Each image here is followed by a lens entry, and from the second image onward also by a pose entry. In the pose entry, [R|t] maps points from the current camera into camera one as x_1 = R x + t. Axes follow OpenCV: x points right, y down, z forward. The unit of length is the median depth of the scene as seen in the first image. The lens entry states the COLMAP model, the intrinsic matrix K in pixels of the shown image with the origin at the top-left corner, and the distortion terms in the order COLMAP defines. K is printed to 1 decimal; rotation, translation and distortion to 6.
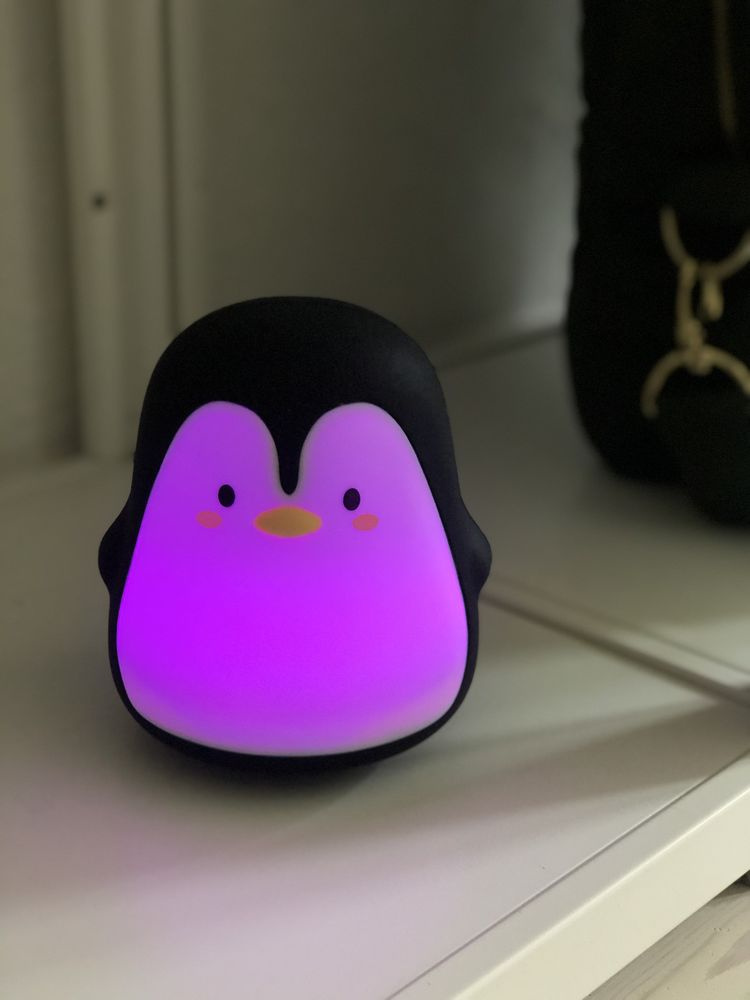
lens RADIAL K [[1713.5, 0, 375.4], [0, 1713.5, 500.6], [0, 0, 1]] dist [0.020180, 0.275362]
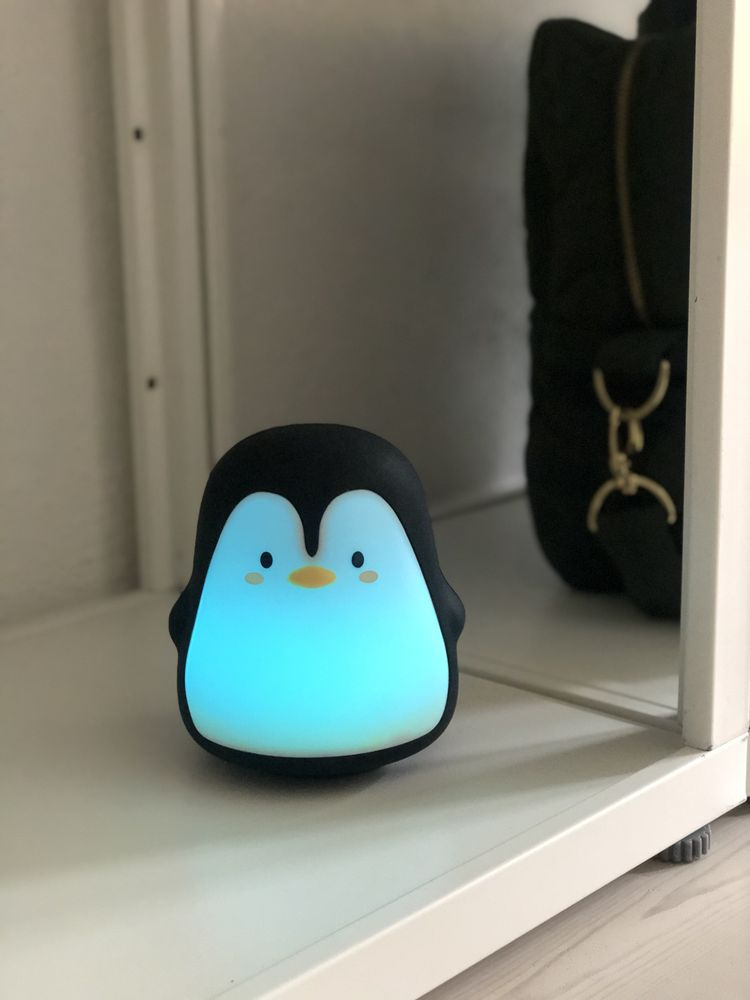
lens RADIAL K [[1713.5, 0, 375.4], [0, 1713.5, 500.6], [0, 0, 1]] dist [0.020180, 0.275362]
pose [[0.999403, -0.034533, -0.000465, 0.002021], [0.034070, 0.988028, -0.150463, 0.126530], [0.005655, 0.150357, 0.988616, -0.280007]]
